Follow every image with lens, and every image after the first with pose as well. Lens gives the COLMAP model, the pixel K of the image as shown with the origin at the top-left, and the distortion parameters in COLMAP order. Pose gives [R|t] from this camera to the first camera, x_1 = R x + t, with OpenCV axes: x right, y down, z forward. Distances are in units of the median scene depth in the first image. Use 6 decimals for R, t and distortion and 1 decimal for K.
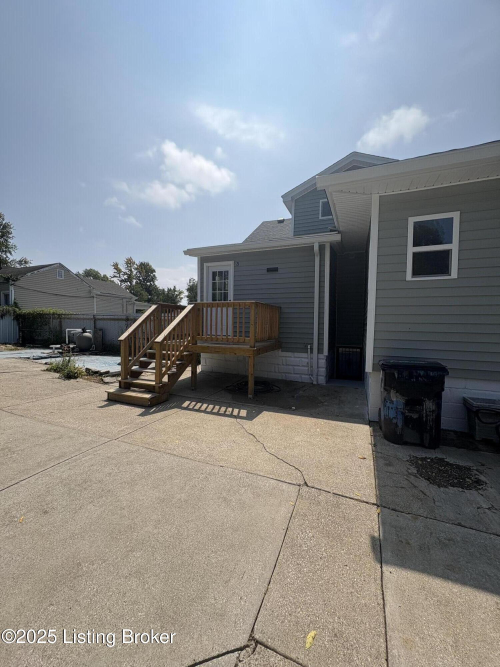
lens RADIAL K [[265.3, 0, 249.8], [0, 265.3, 332.9], [0, 0, 1]] dist [0.000884, 0.000148]
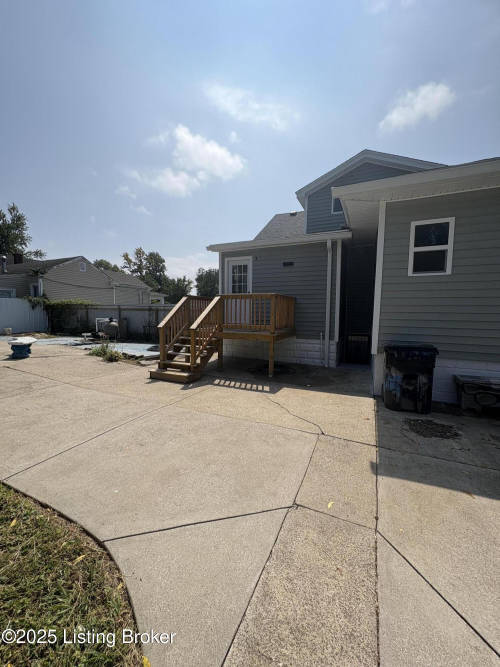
lens RADIAL K [[265.3, 0, 250.3], [0, 265.3, 333.9], [0, 0, 1]] dist [0.000884, 0.000148]
pose [[0.999606, 0.000387, -0.028074, -0.053150], [0.000803, 0.999102, 0.042370, 0.005372], [0.028066, -0.042375, 0.998707, -0.146669]]
